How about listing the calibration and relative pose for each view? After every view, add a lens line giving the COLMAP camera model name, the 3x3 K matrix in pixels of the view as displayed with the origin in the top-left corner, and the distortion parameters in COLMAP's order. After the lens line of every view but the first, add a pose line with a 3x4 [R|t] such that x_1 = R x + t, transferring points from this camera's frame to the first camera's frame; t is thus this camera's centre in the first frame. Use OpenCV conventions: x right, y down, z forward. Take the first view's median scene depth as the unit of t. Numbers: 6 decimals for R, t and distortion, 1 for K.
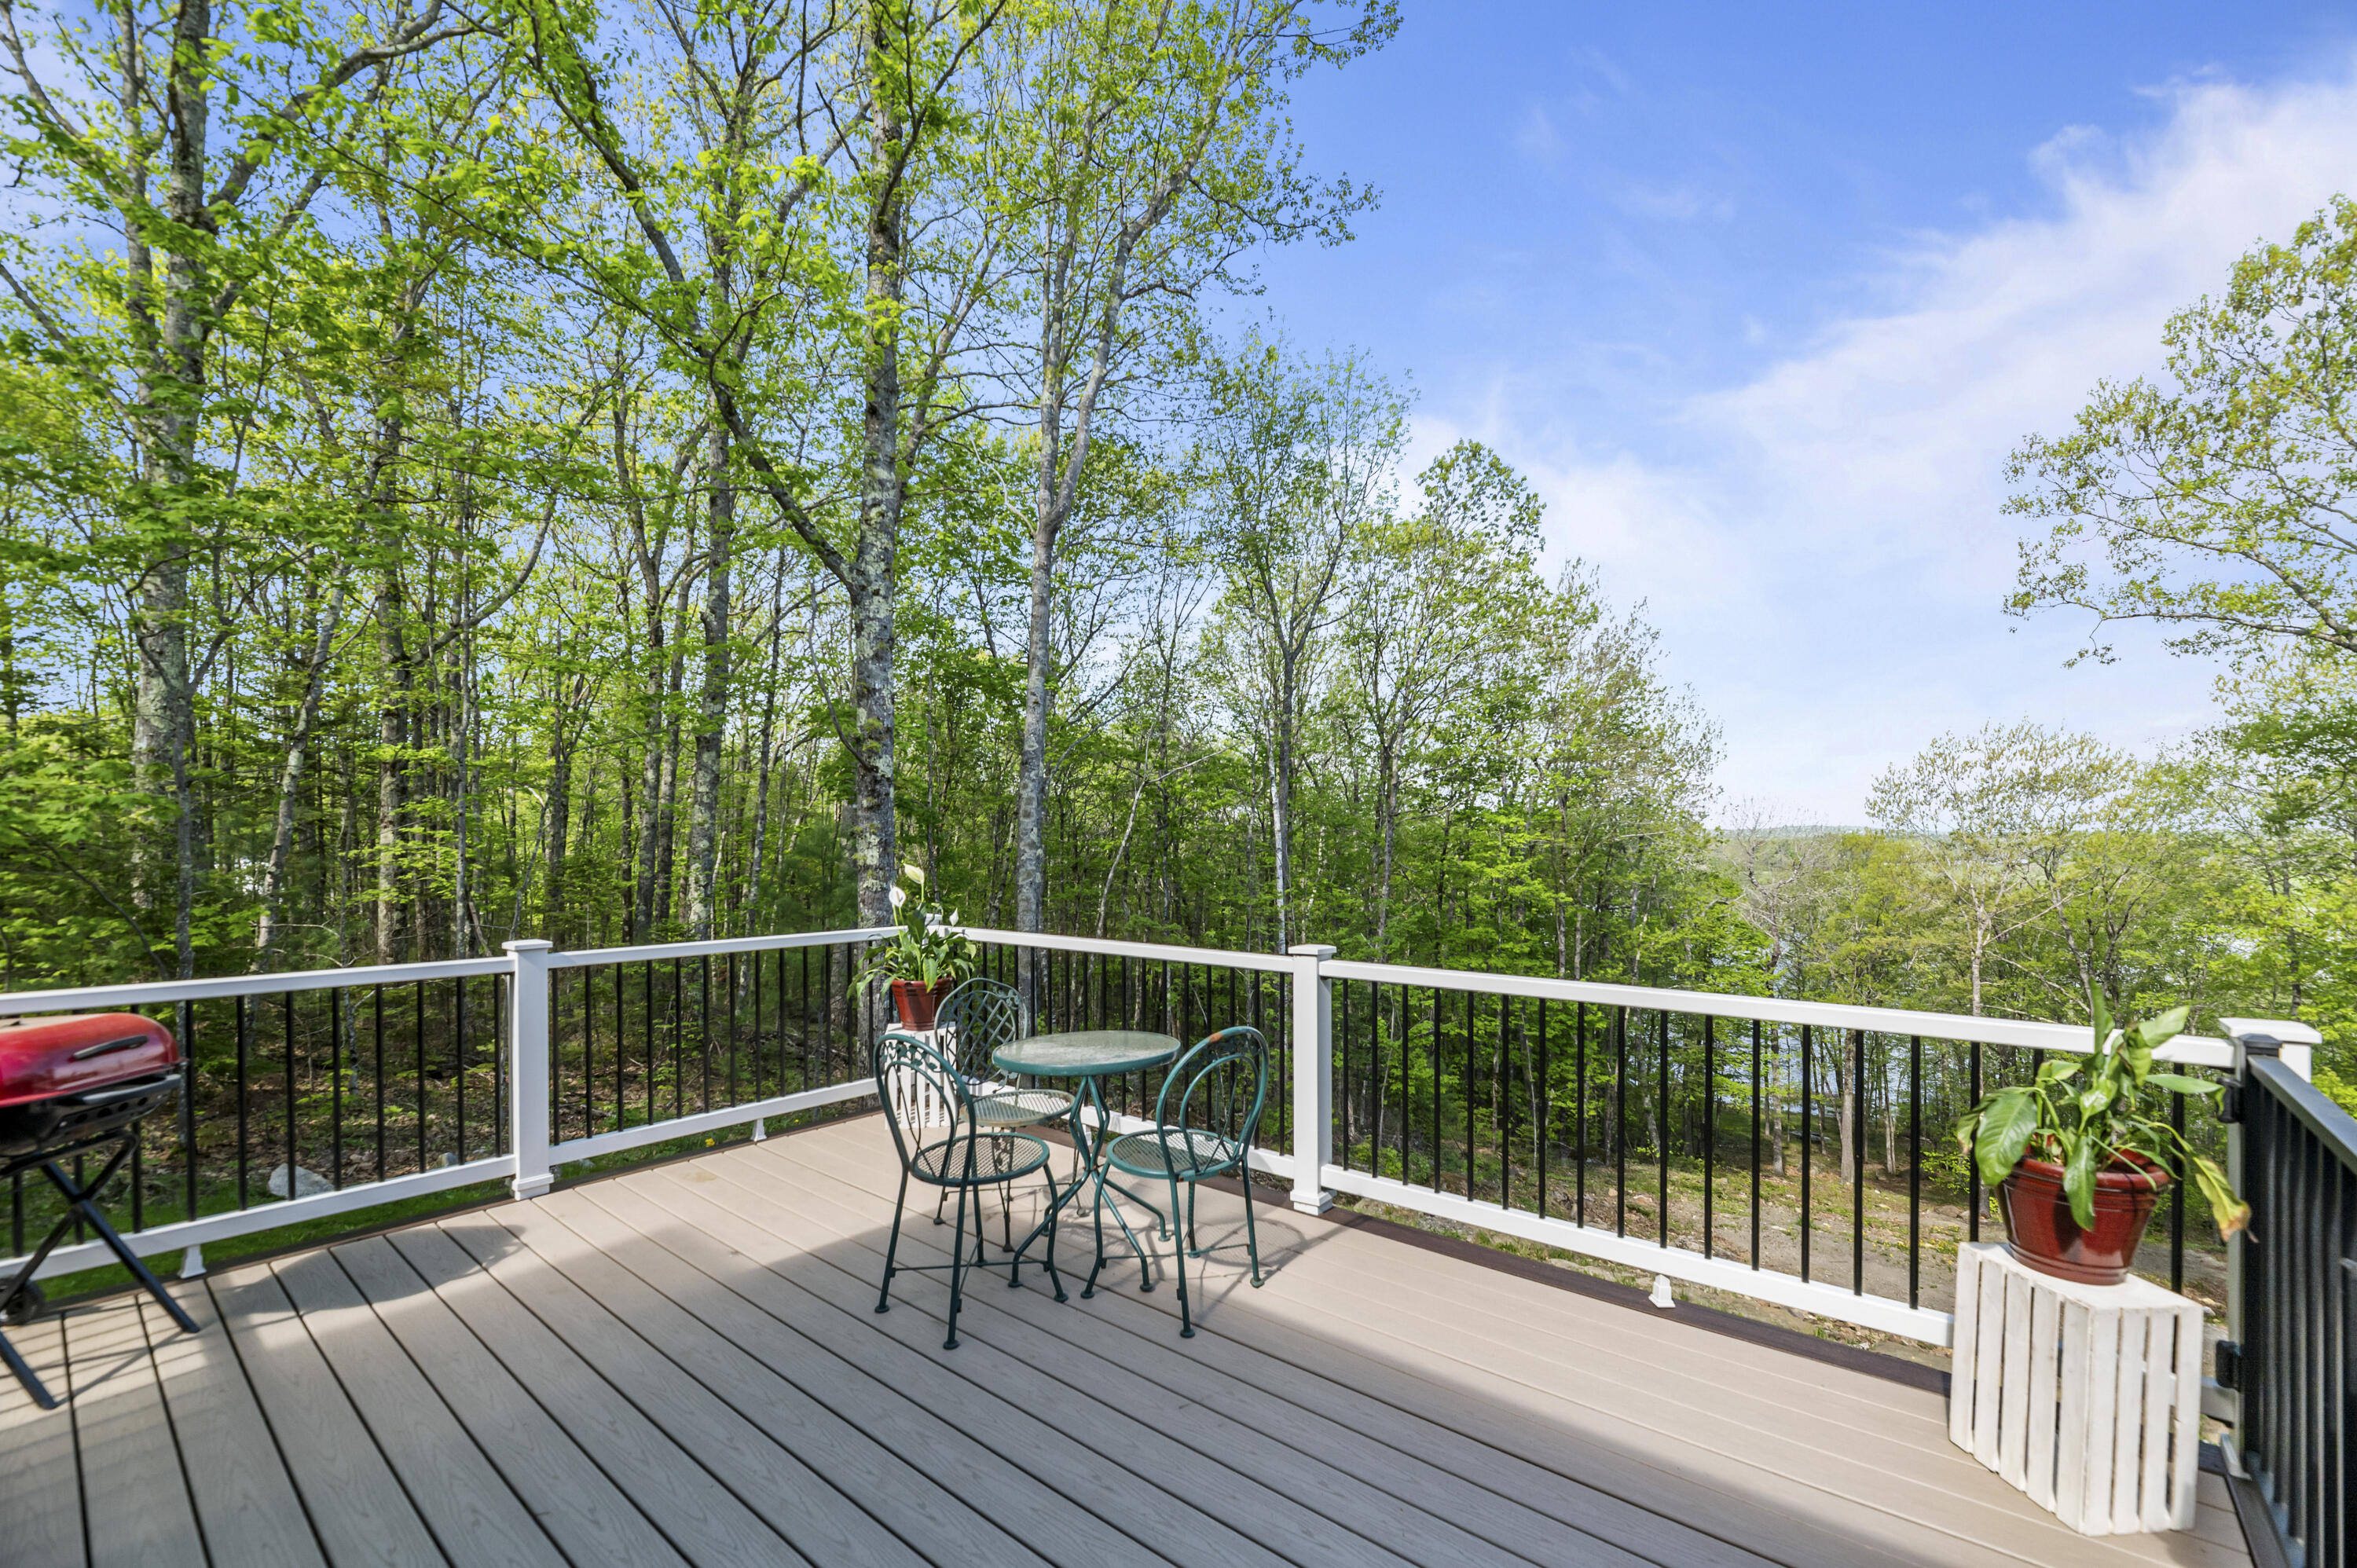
lens RADIAL K [[959.8, 0, 1183.7], [0, 959.8, 840.4], [0, 0, 1]] dist [0.002568, 0.000490]
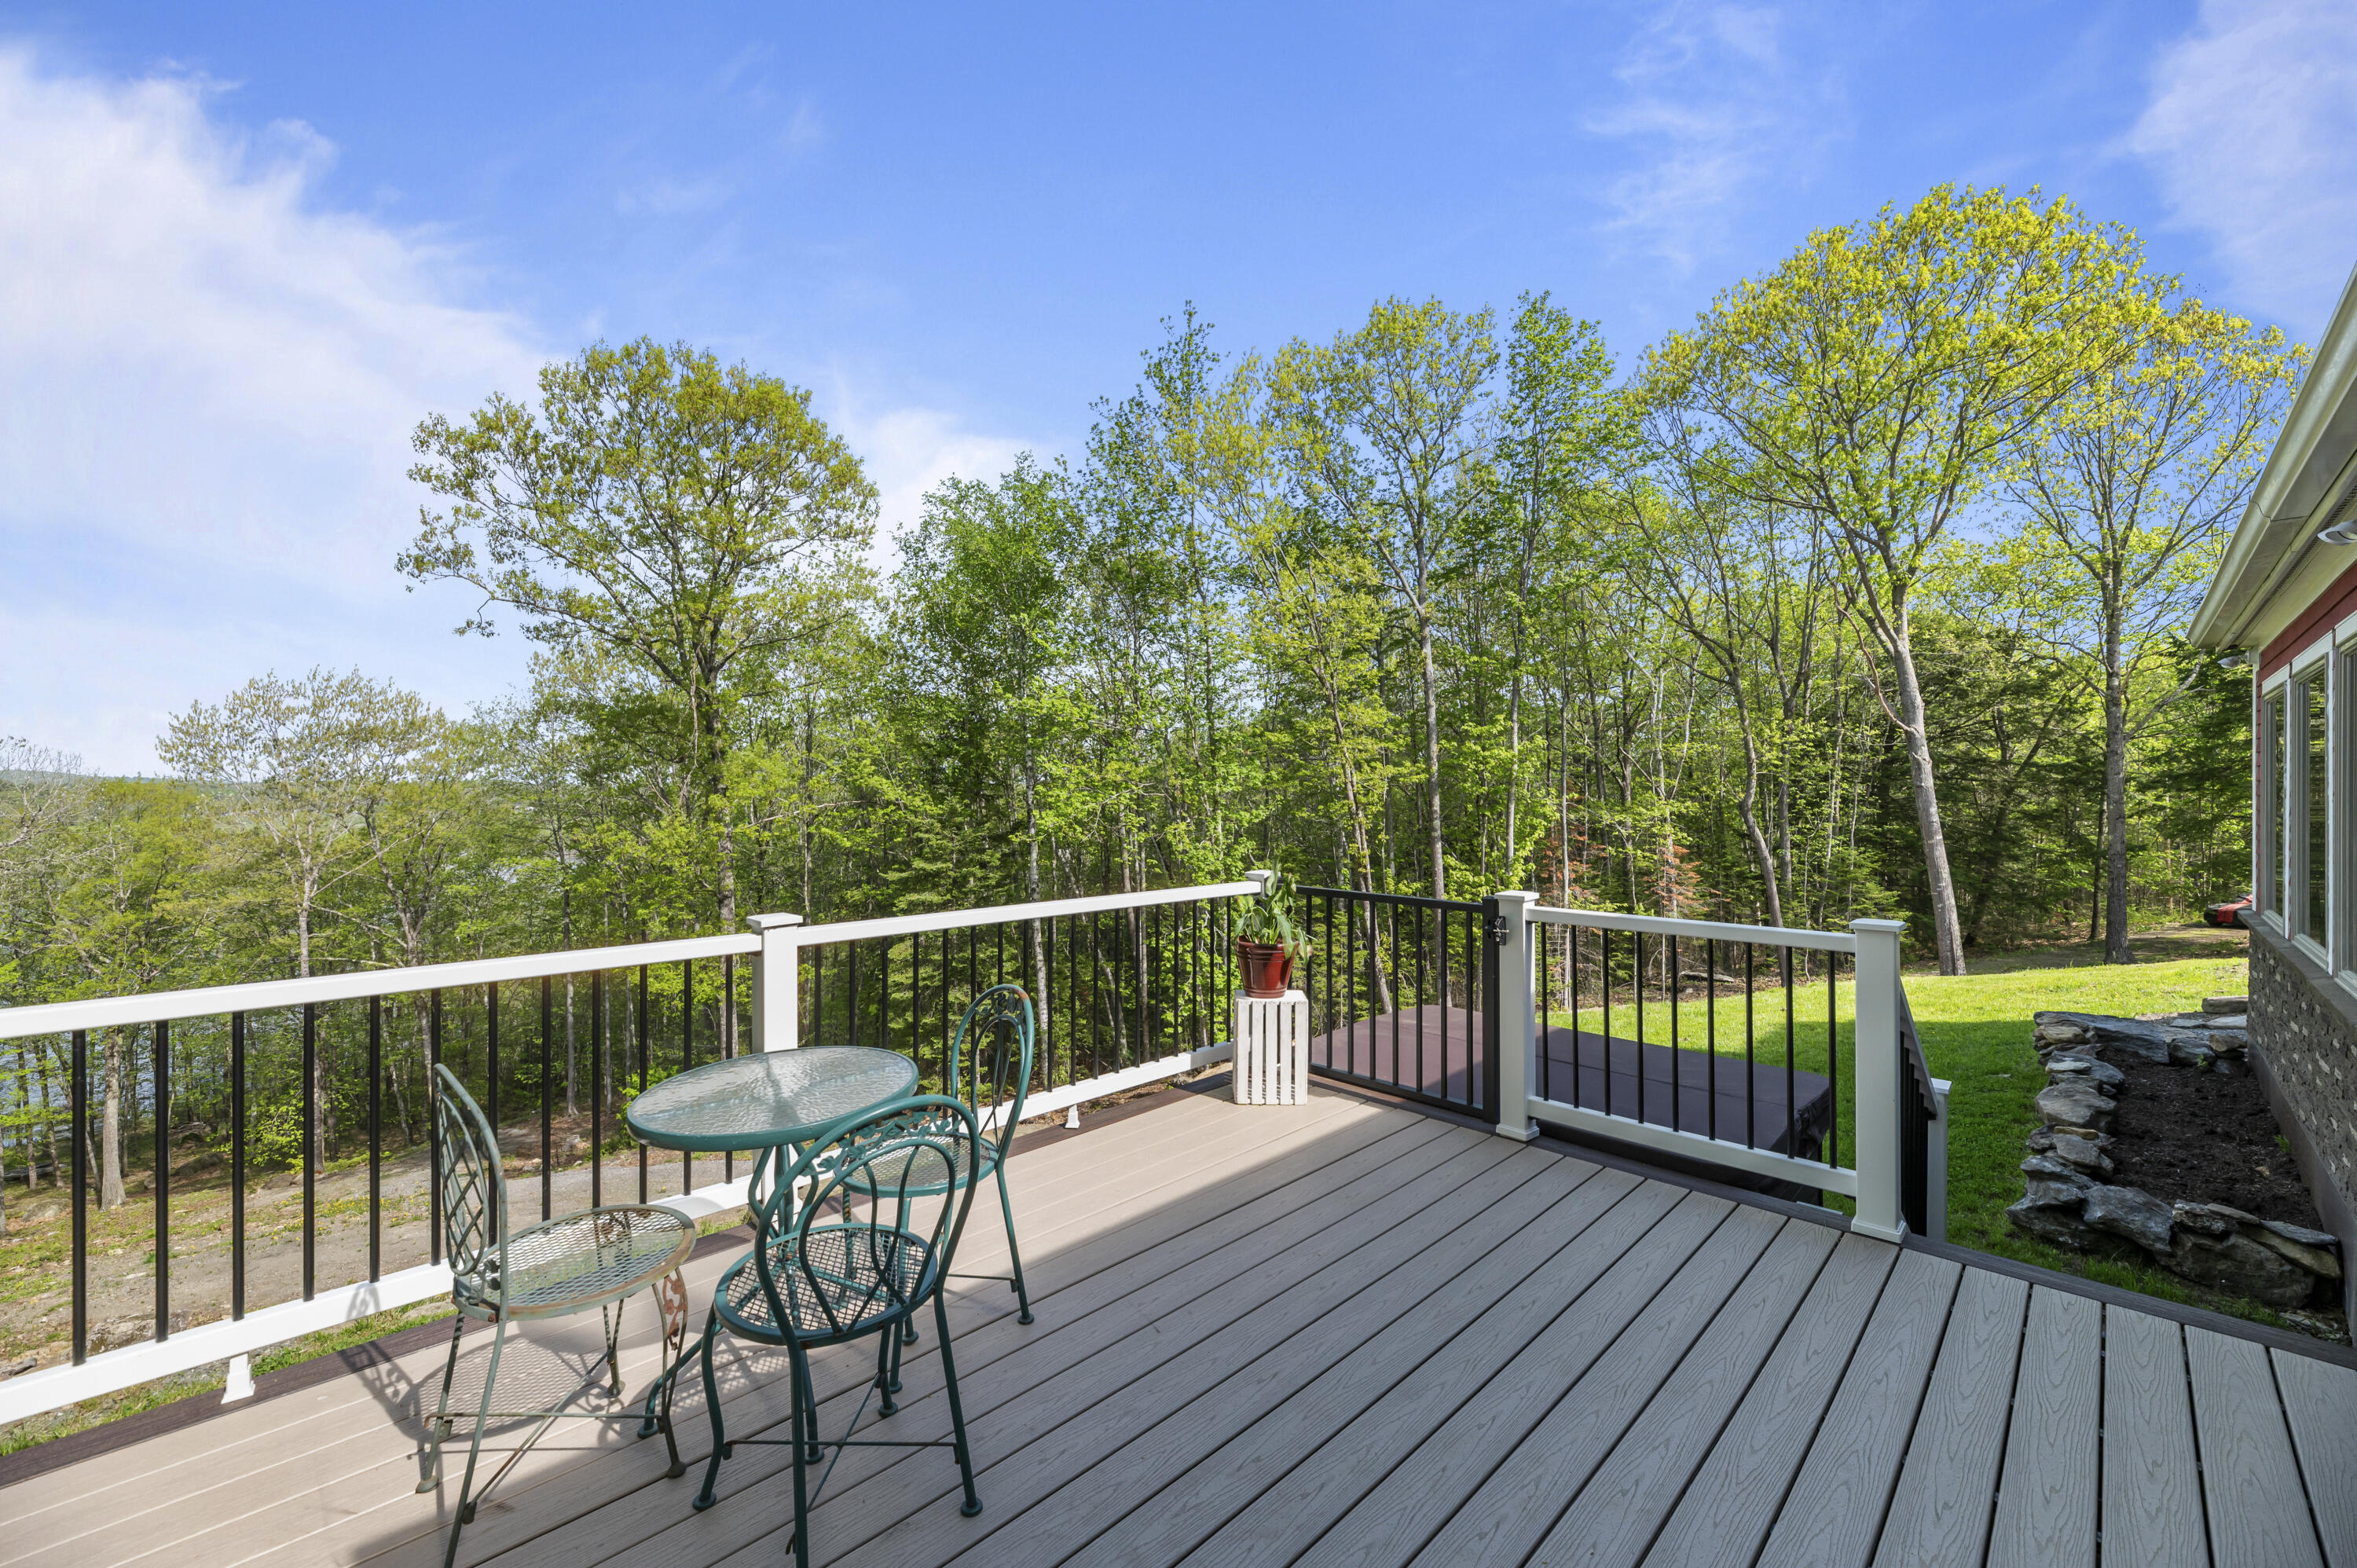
lens RADIAL K [[959.1, 0, 1178.5], [0, 959.1, 784.0], [0, 0, 1]] dist [0.002205, 0.000082]
pose [[0.083730, 0.005628, 0.996473, -0.114779], [-0.001402, 0.999984, -0.005530, -0.002425], [-0.996487, -0.000934, 0.083737, 0.077280]]
